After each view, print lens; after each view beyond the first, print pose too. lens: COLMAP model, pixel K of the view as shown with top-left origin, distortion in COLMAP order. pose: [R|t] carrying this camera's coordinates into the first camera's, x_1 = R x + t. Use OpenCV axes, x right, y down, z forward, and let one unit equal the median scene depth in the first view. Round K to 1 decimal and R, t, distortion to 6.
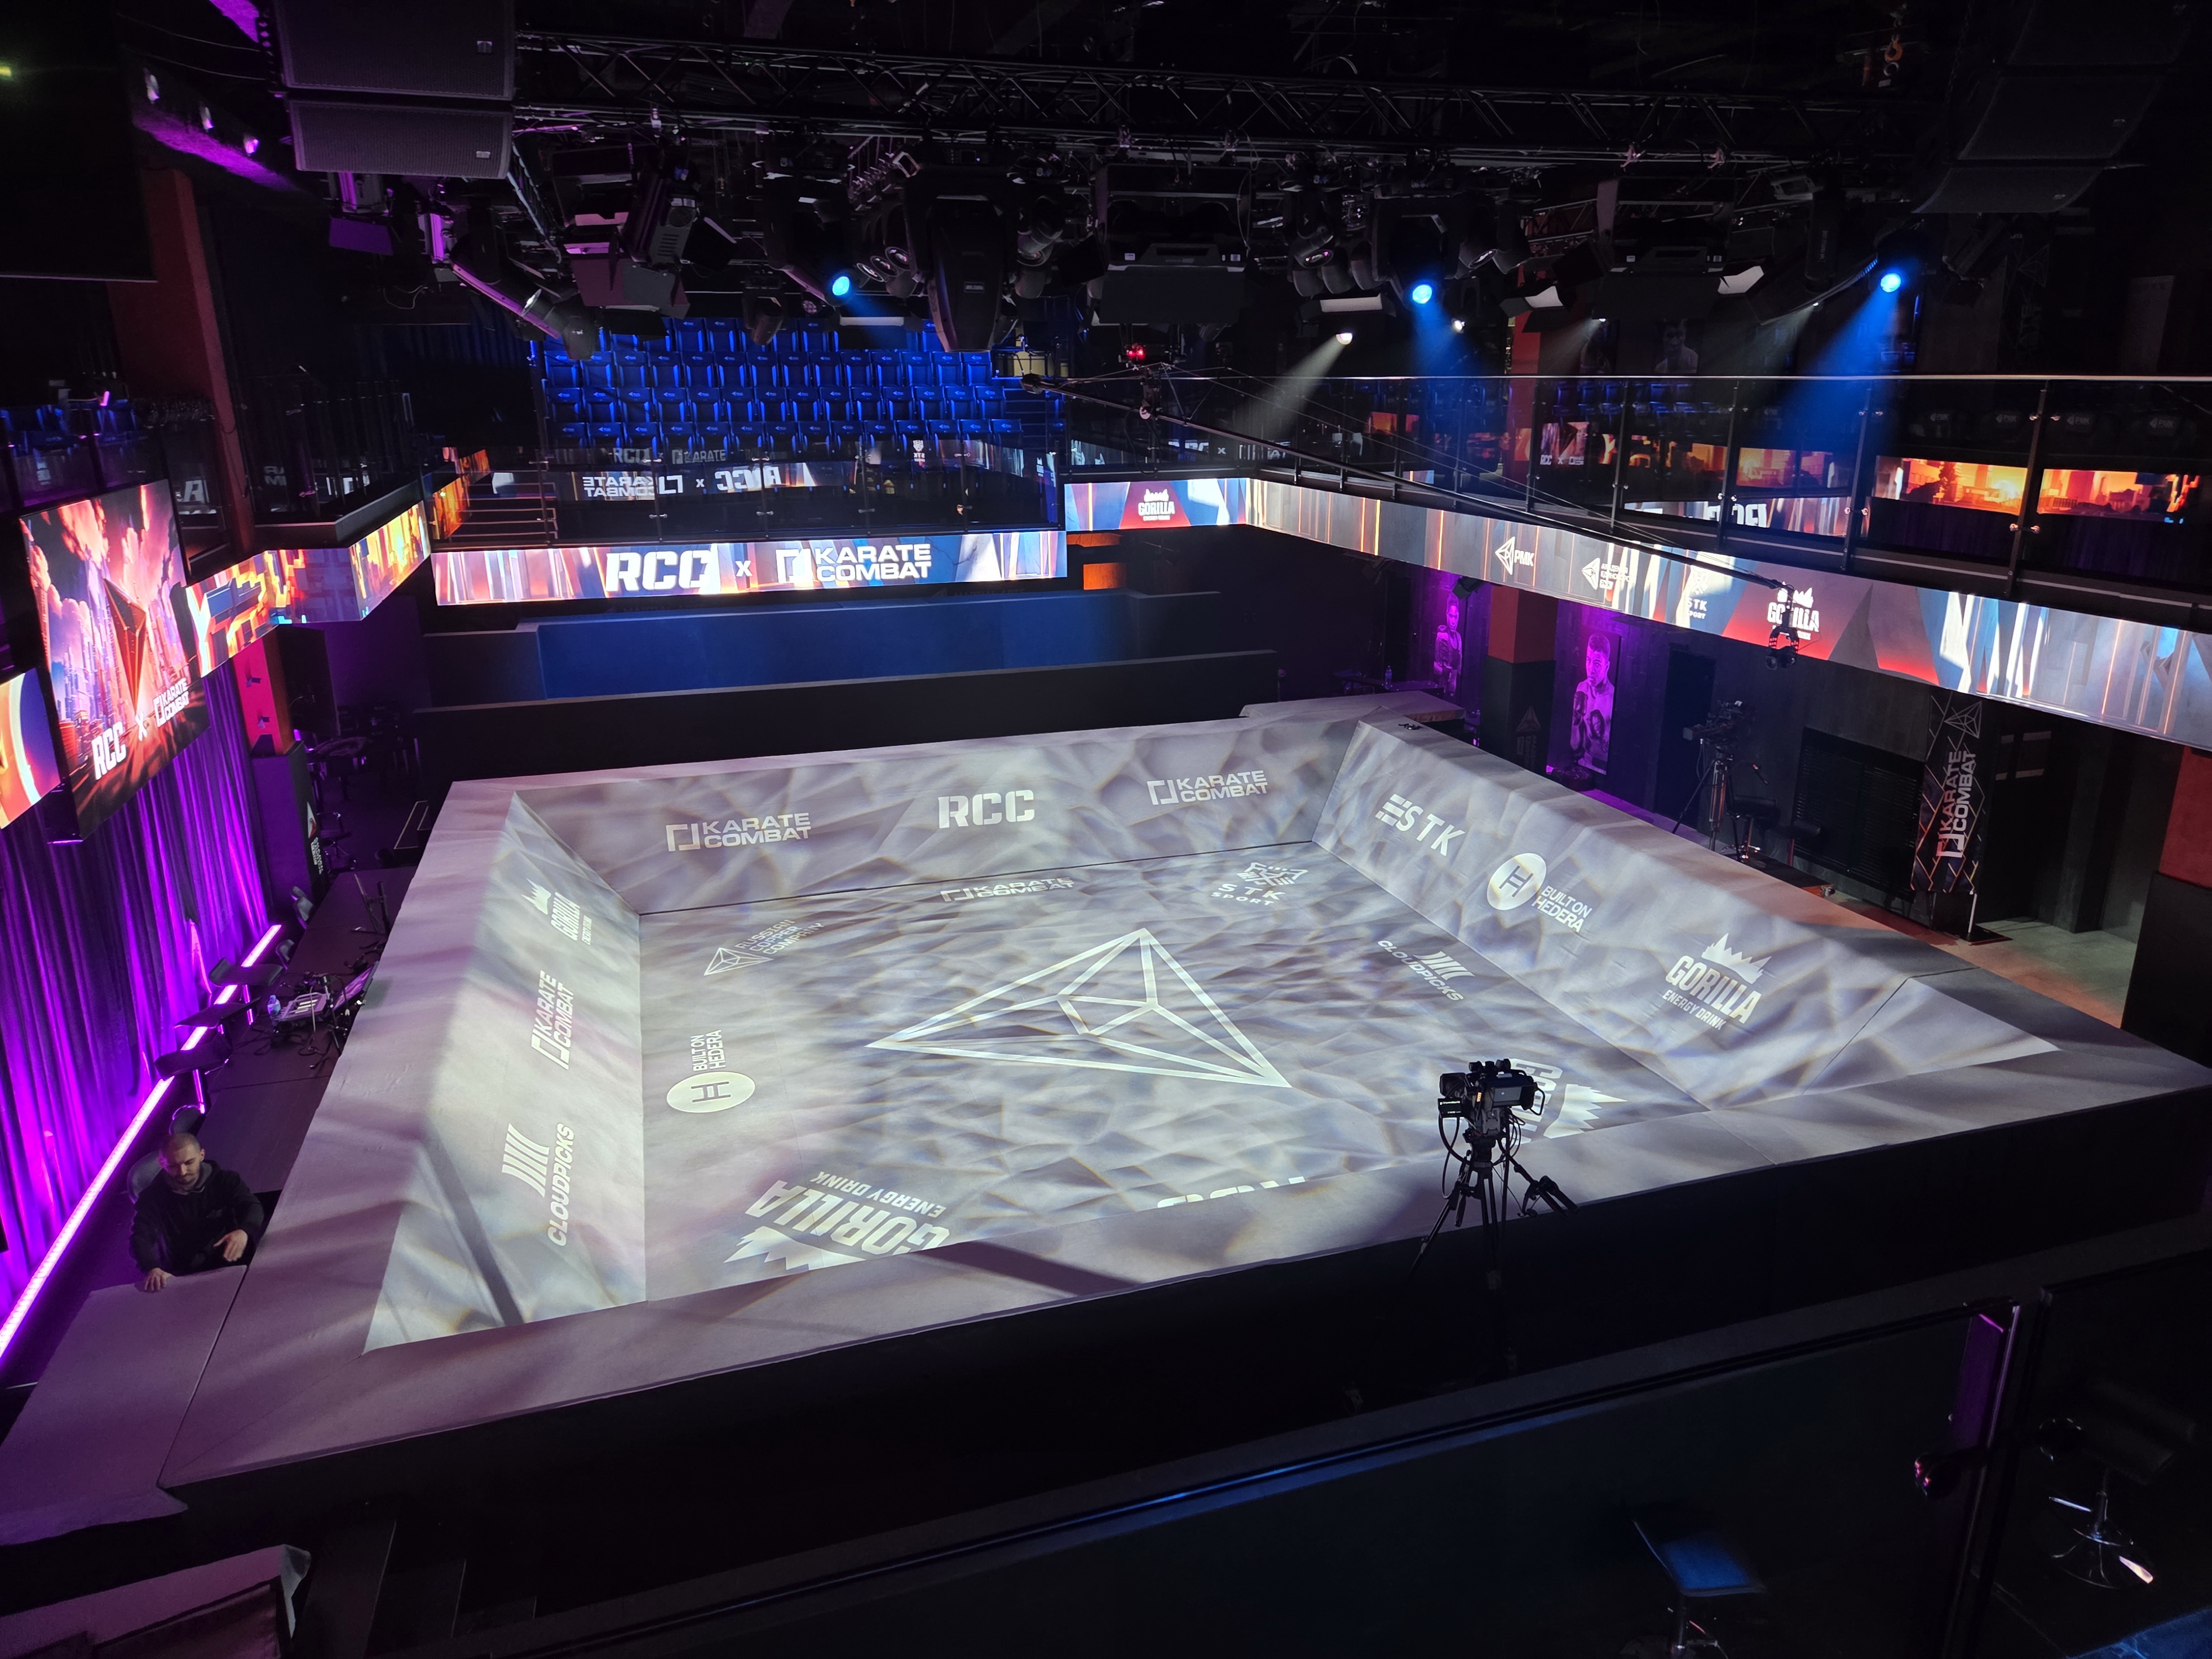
lens RADIAL K [[1556.9, 0, 1116.1], [0, 1556.9, 832.1], [0, 0, 1]] dist [0.000653, -0.002280]
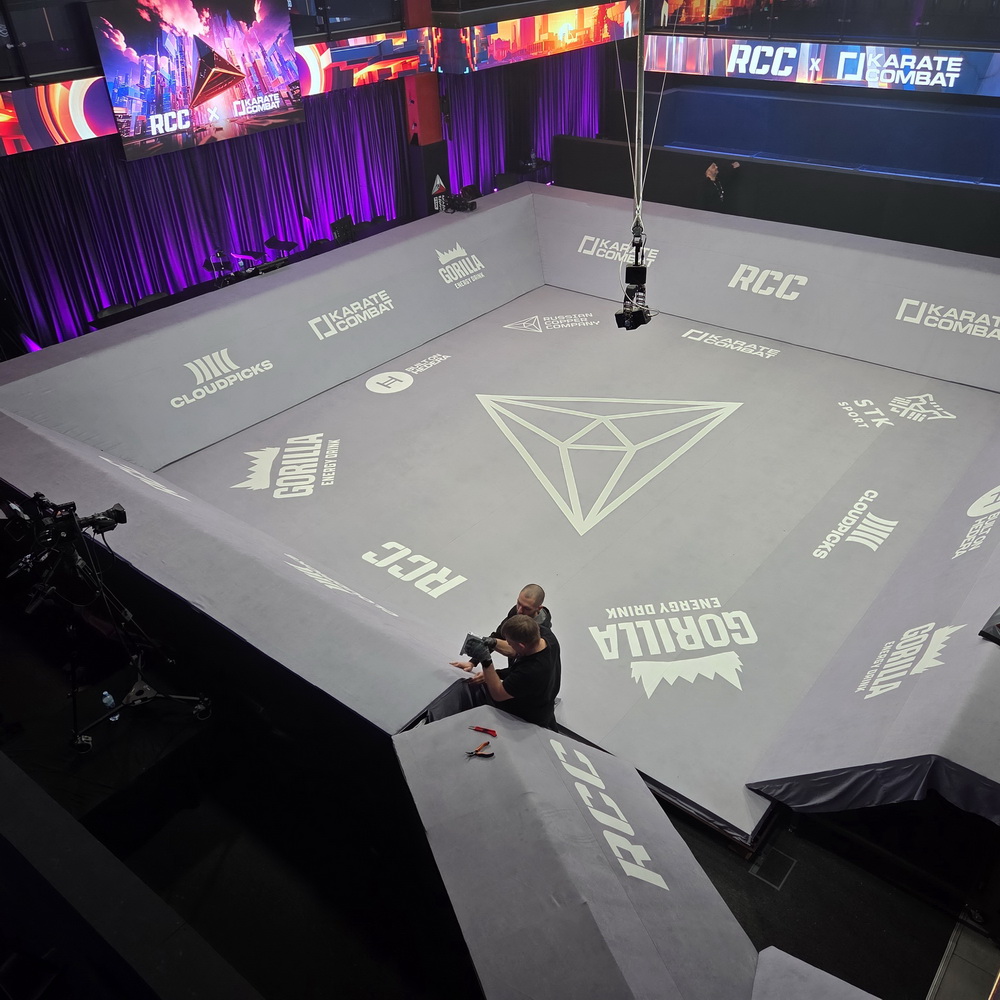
lens RADIAL K [[913.6, 0, 504.0], [0, 913.6, 500.7], [0, 0, 1]] dist [0.017821, 0.000000]
pose [[0.503448, 0.453076, -0.735706, 0.392930], [-0.209096, 0.890064, 0.405050, -0.101168], [0.838343, -0.050088, 0.542837, 0.328430]]
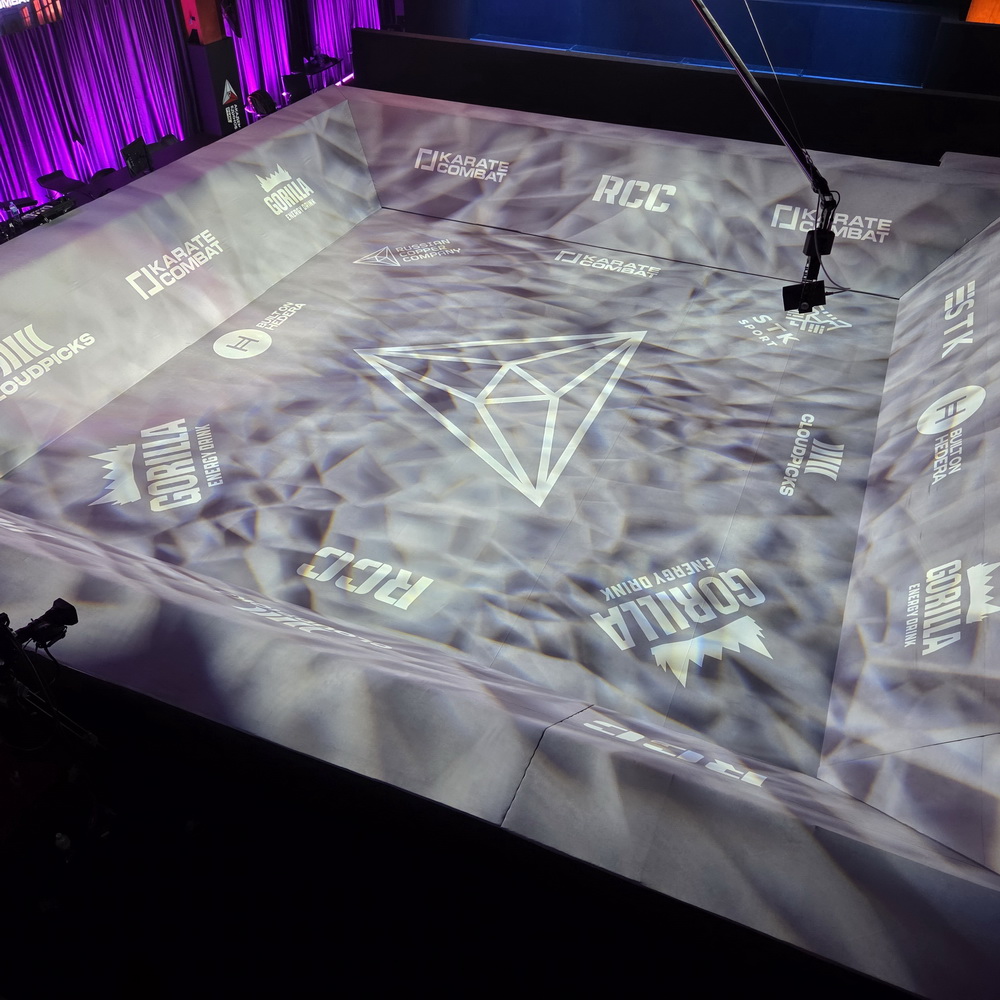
lens RADIAL K [[913.6, 0, 497.6], [0, 913.6, 497.6], [0, 0, 1]] dist [0.017821, 0.000000]
pose [[0.738017, 0.433640, -0.516998, 0.271981], [-0.204638, 0.873920, 0.440893, -0.088027], [0.643003, -0.219589, 0.733708, 0.294067]]
